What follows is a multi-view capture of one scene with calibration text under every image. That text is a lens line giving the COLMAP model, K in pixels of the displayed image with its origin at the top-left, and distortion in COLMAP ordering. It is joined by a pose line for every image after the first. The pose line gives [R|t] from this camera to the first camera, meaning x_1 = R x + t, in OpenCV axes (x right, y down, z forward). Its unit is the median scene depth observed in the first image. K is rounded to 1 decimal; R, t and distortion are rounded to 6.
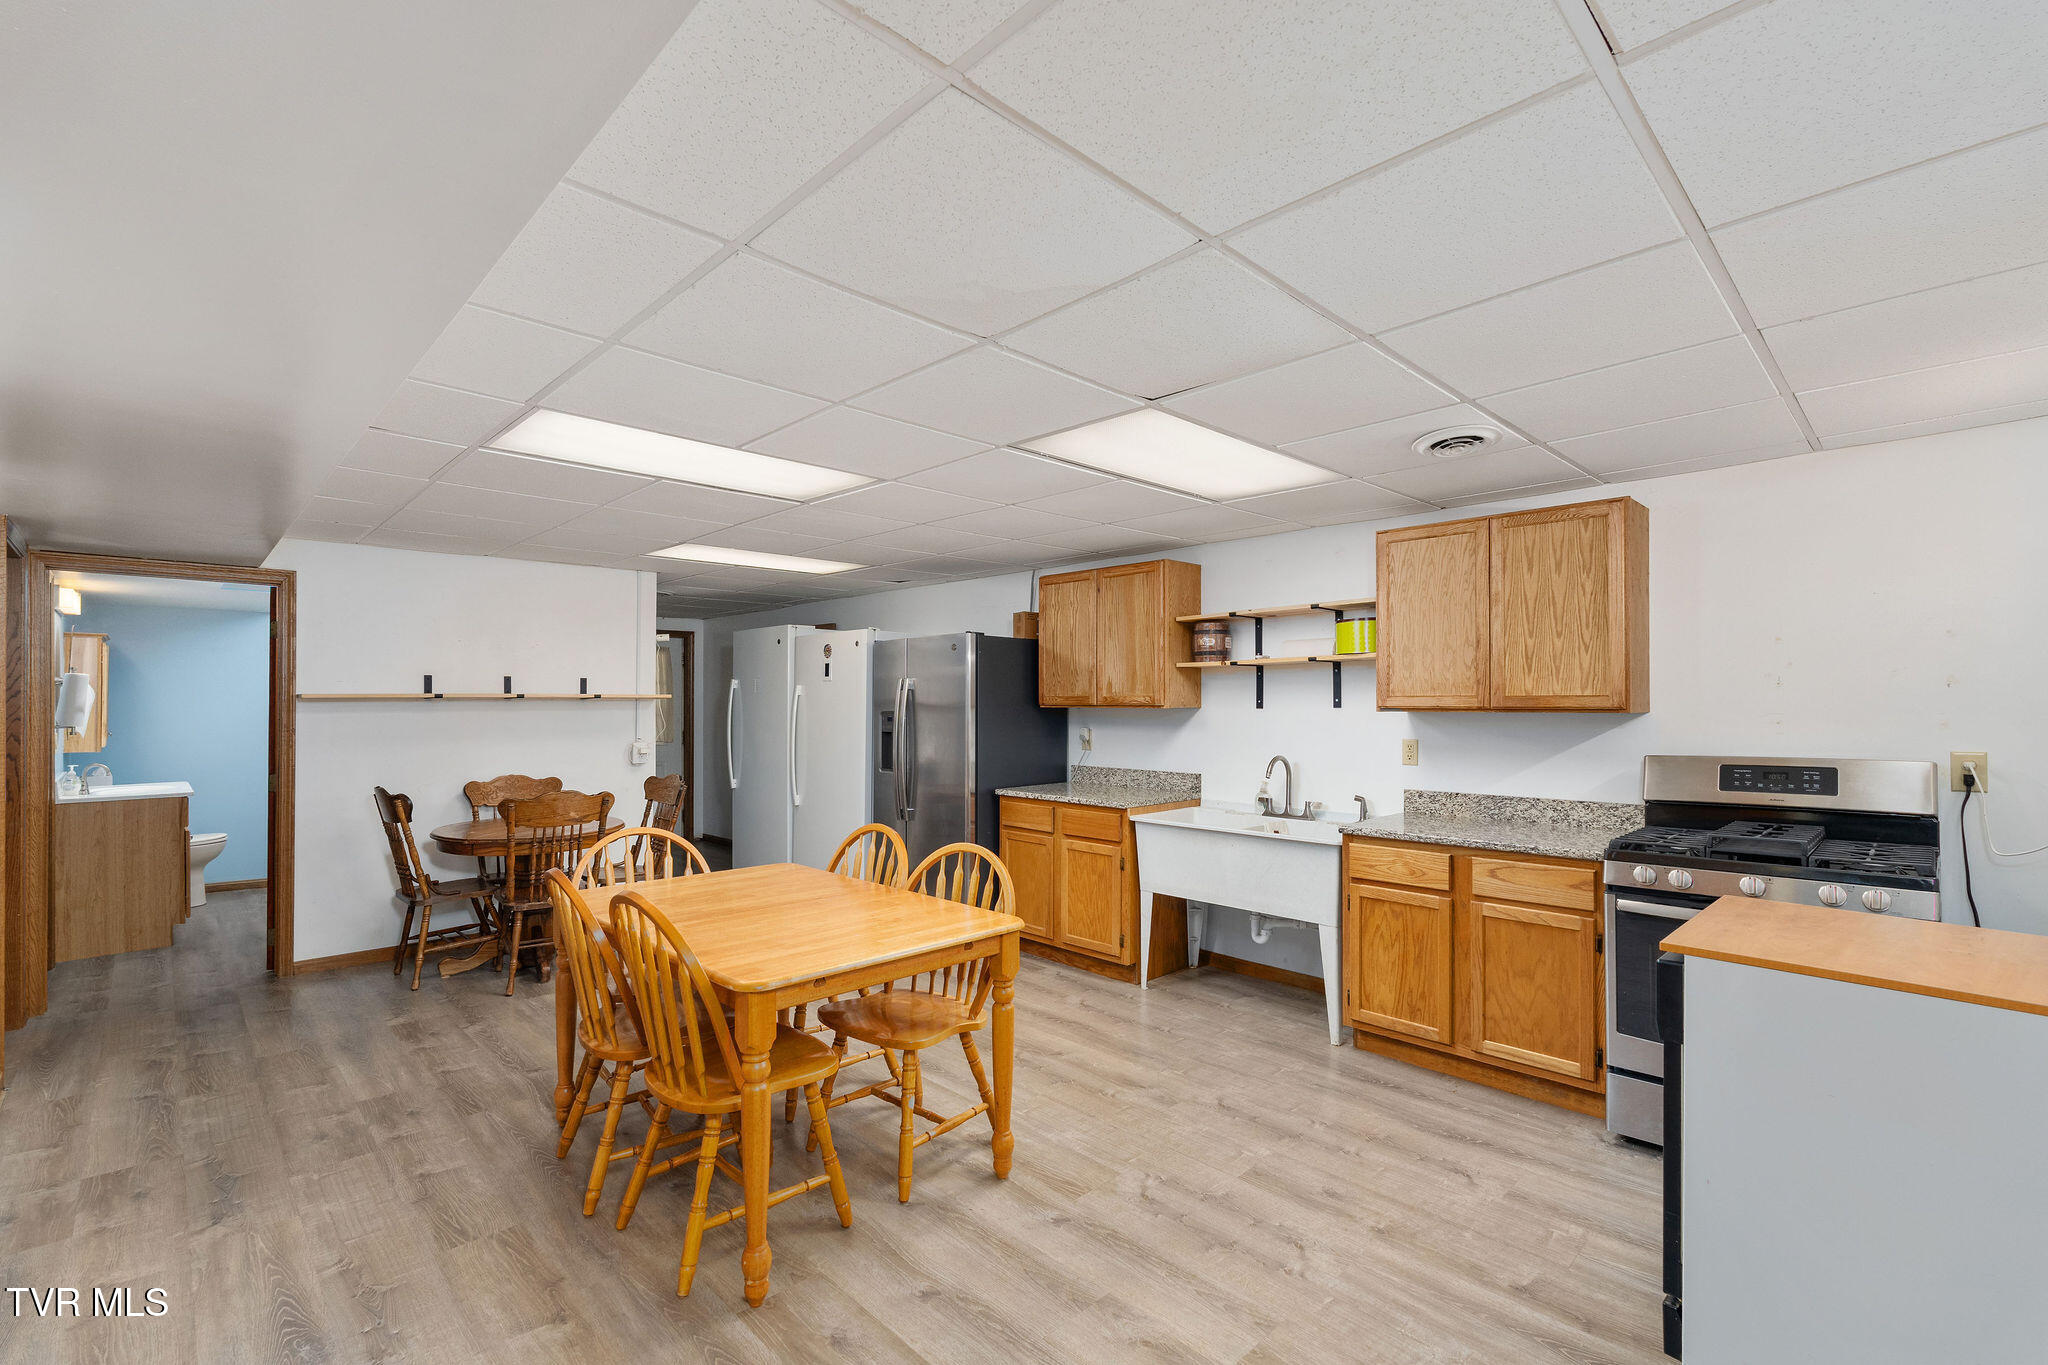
lens RADIAL K [[909.9, 0, 1024.4], [0, 909.9, 693.5], [0, 0, 1]] dist [-0.003508, -0.000043]
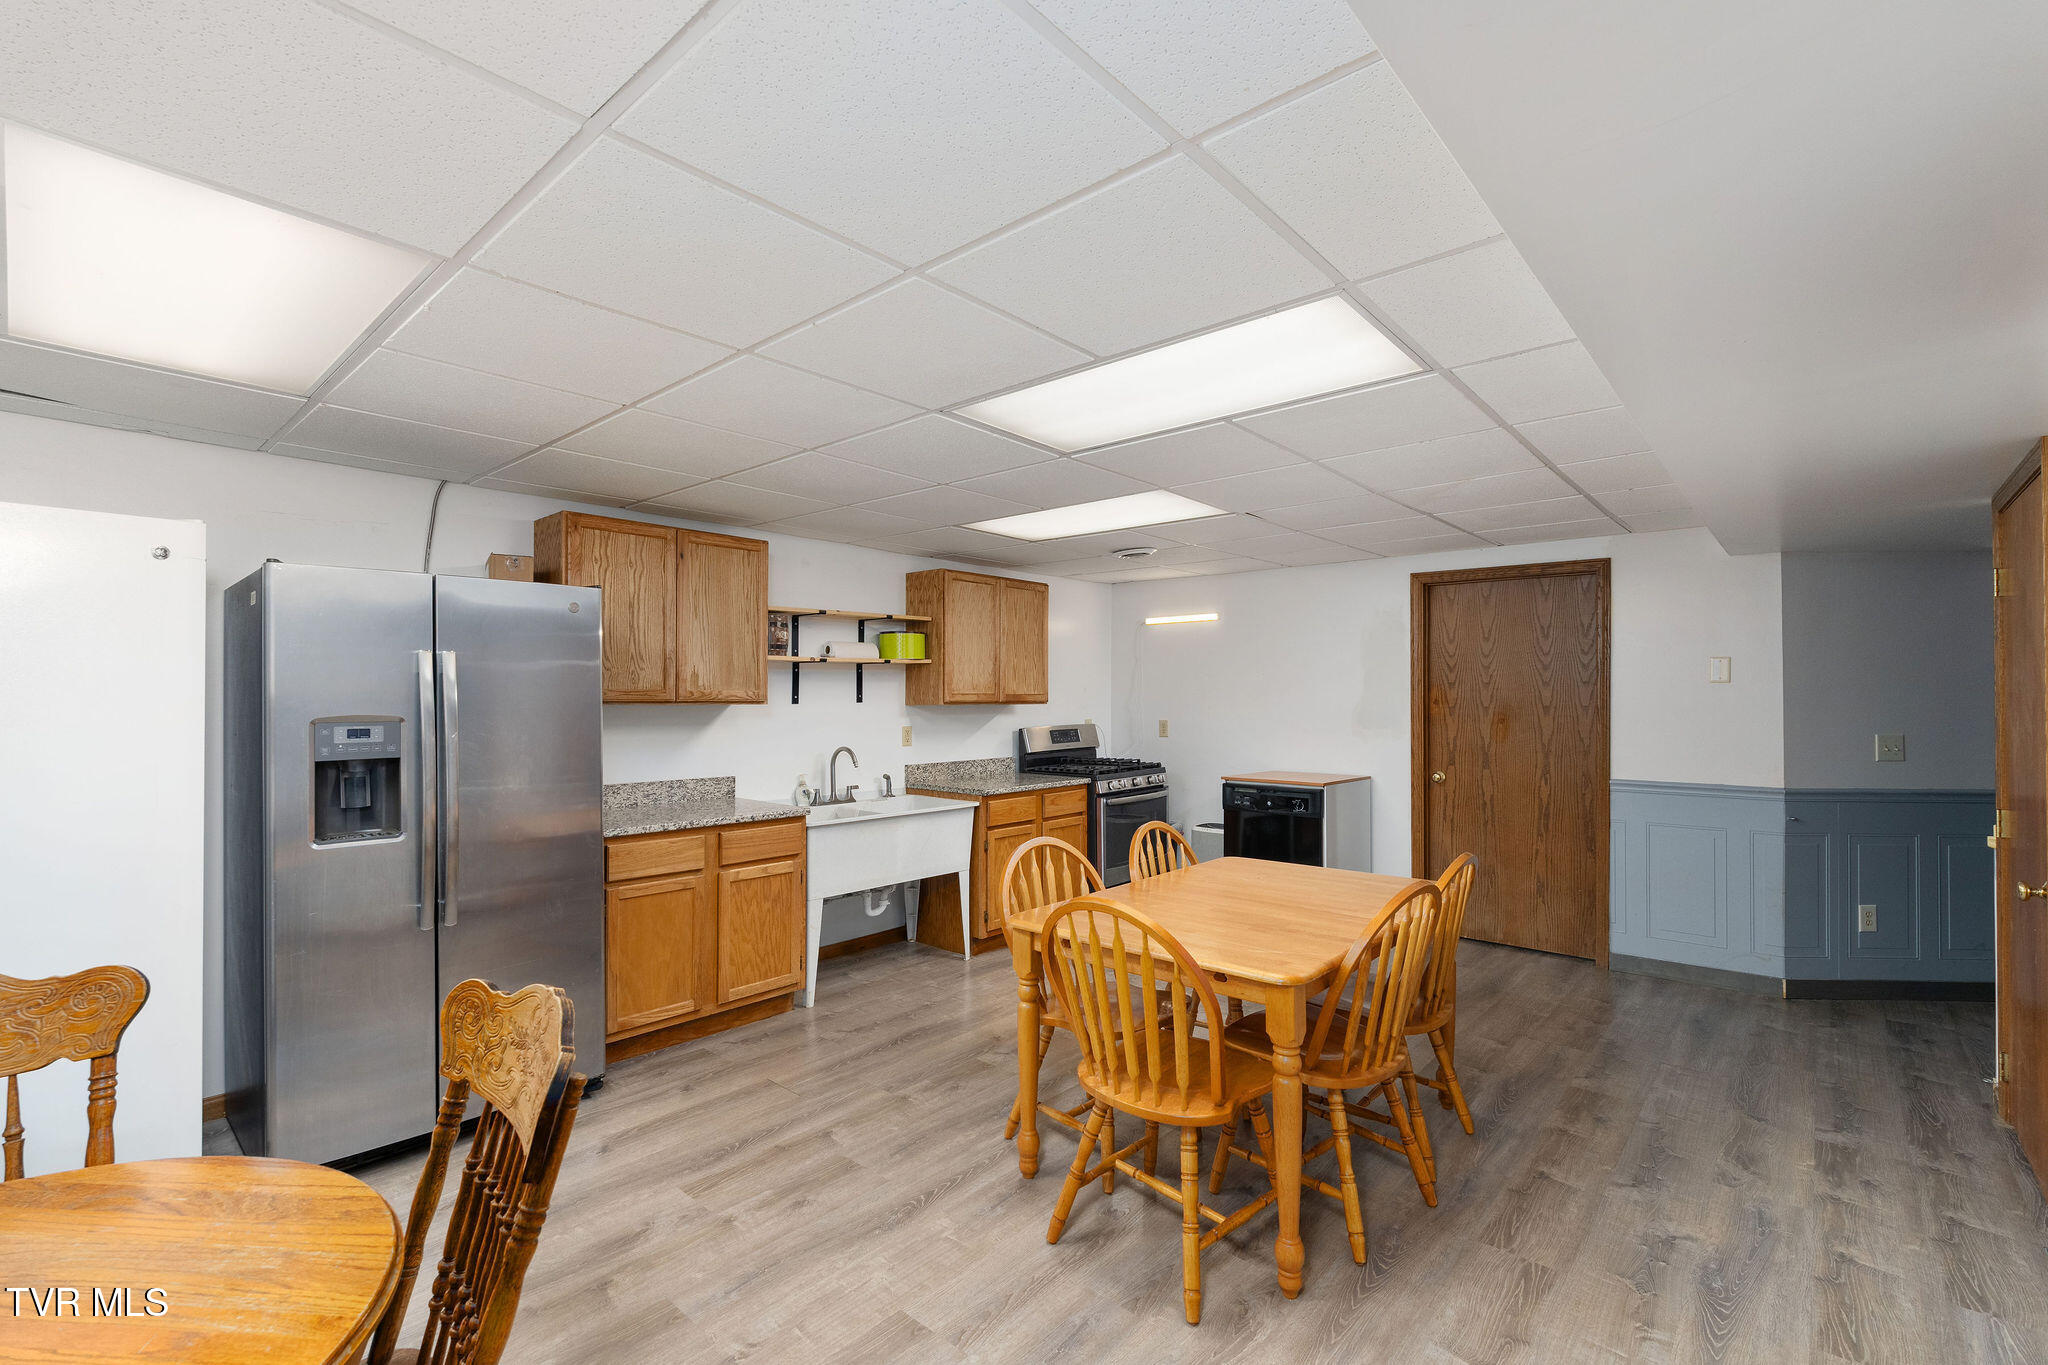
lens RADIAL K [[909.9, 0, 1019.4], [0, 909.9, 688.7], [0, 0, 1]] dist [-0.003508, -0.000043]
pose [[-0.080334, 0.007445, 0.996740, -0.826688], [-0.013031, 0.999879, -0.008519, 0.005173], [-0.996683, -0.013673, -0.080227, 0.877021]]
